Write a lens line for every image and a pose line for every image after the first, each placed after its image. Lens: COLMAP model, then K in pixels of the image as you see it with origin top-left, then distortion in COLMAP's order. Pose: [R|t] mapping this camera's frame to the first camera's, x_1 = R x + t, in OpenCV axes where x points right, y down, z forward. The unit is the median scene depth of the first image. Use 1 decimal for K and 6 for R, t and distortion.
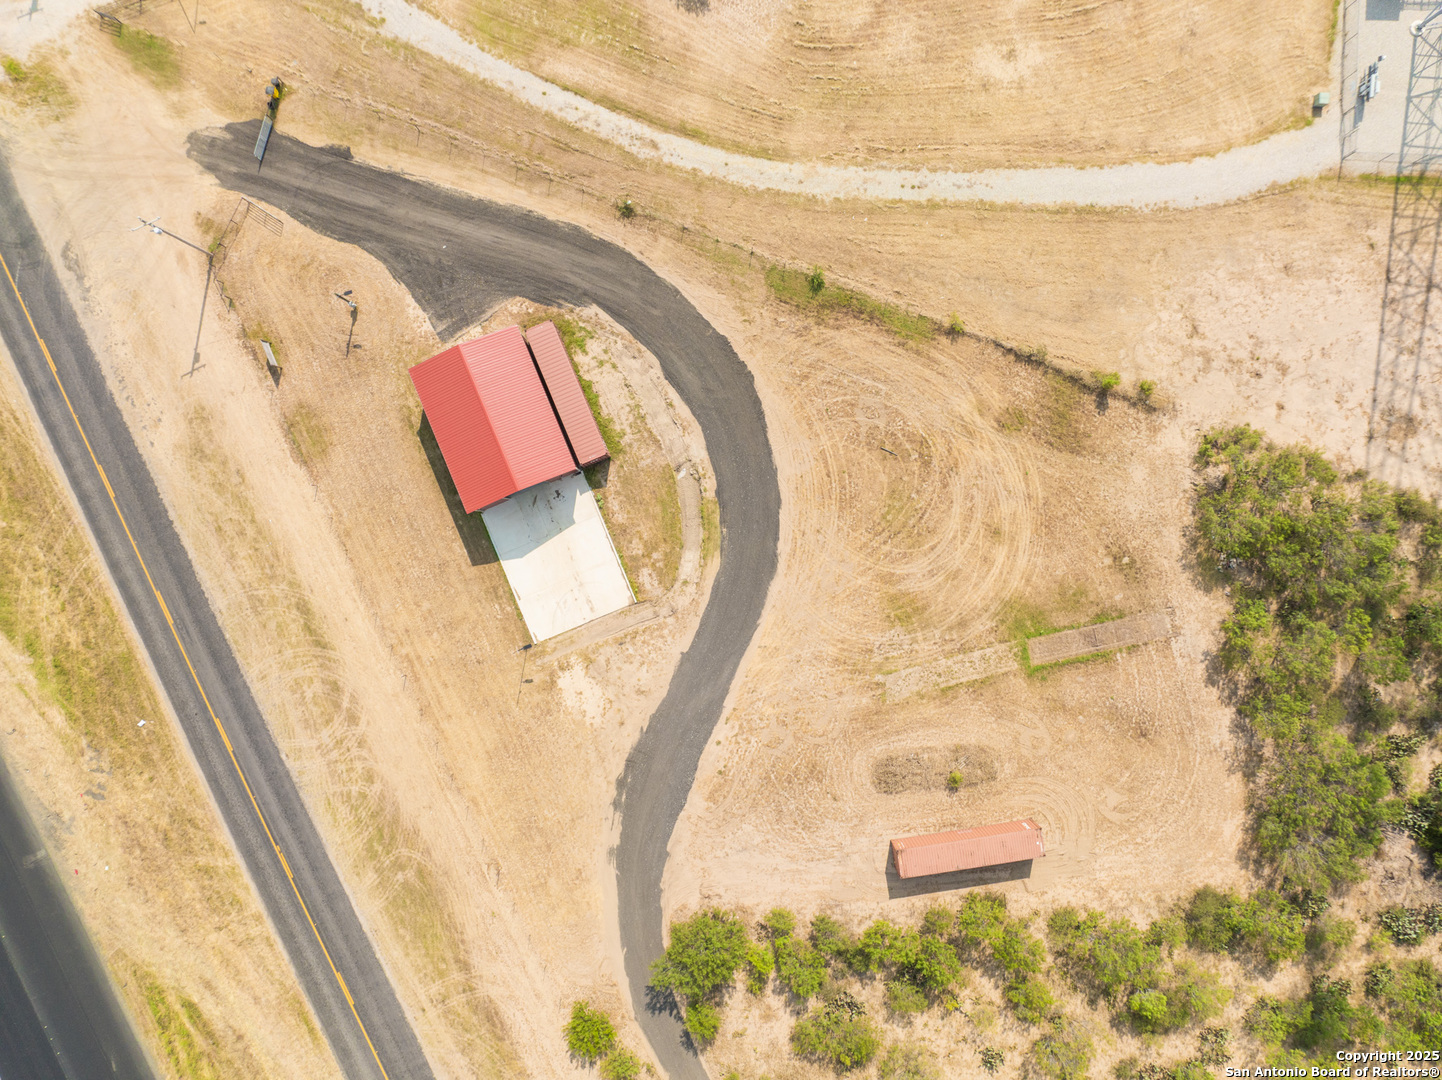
lens RADIAL K [[1014.2, 0, 716.4], [0, 1014.2, 541.4], [0, 0, 1]] dist [-0.046745, 0.021507]
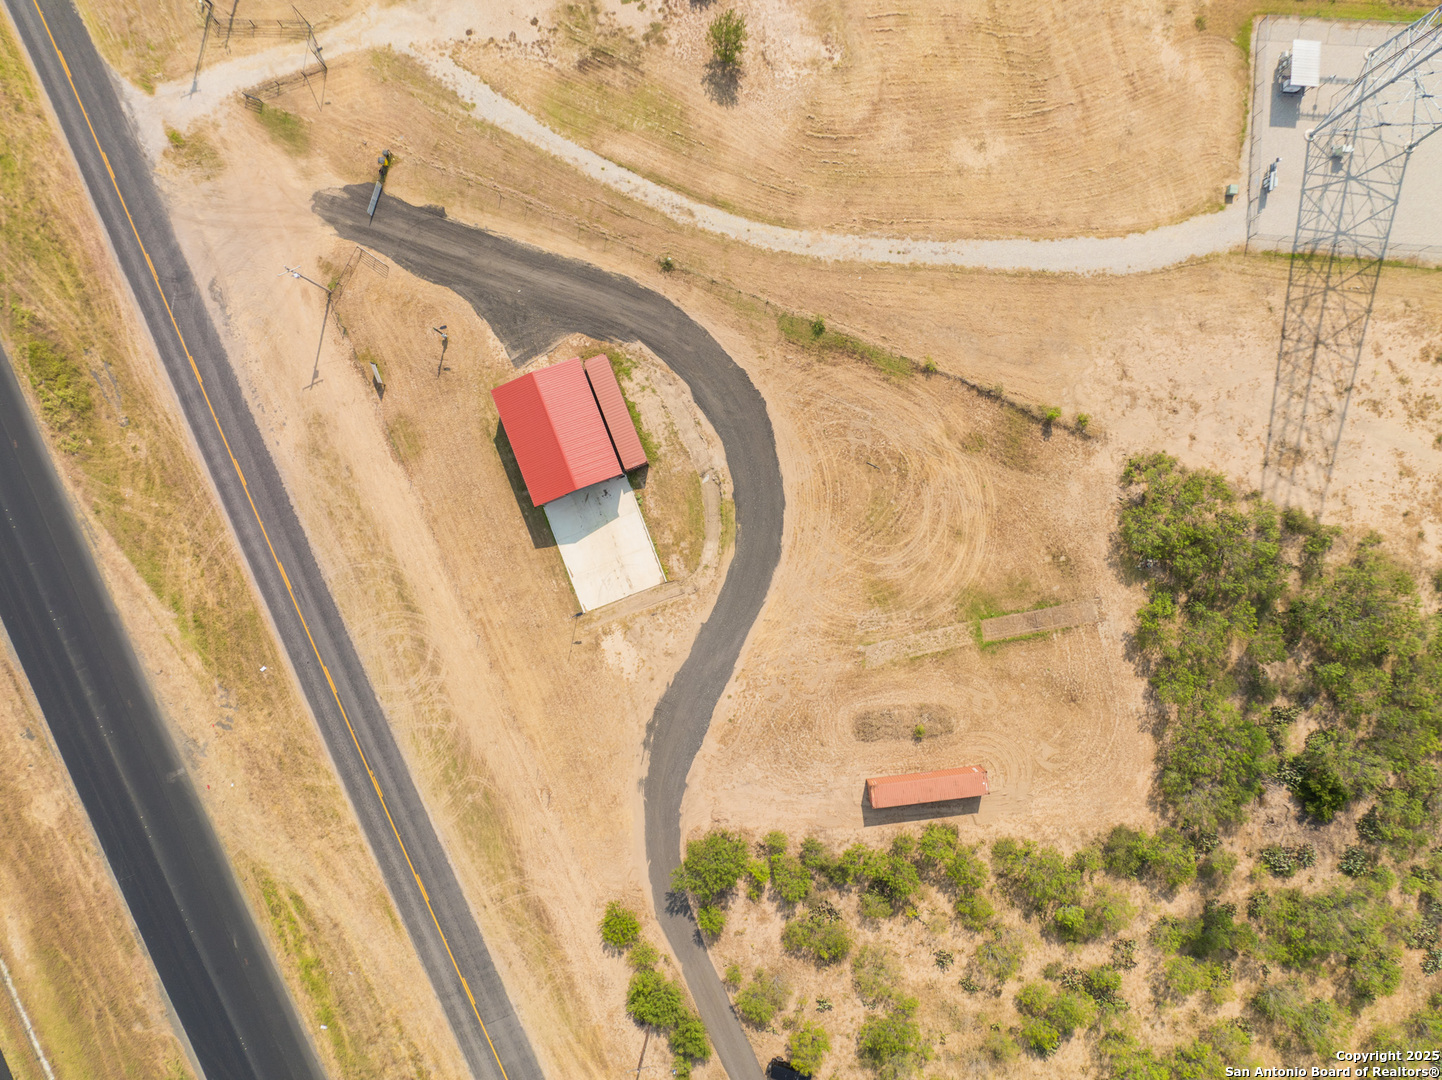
lens RADIAL K [[1014.2, 0, 713.7], [0, 1014.2, 540.2], [0, 0, 1]] dist [-0.046745, 0.021507]
pose [[0.999610, 0.027172, -0.006488, -0.014491], [-0.027158, 0.999629, 0.002278, 0.004910], [0.006548, -0.002101, 0.999976, -0.239852]]
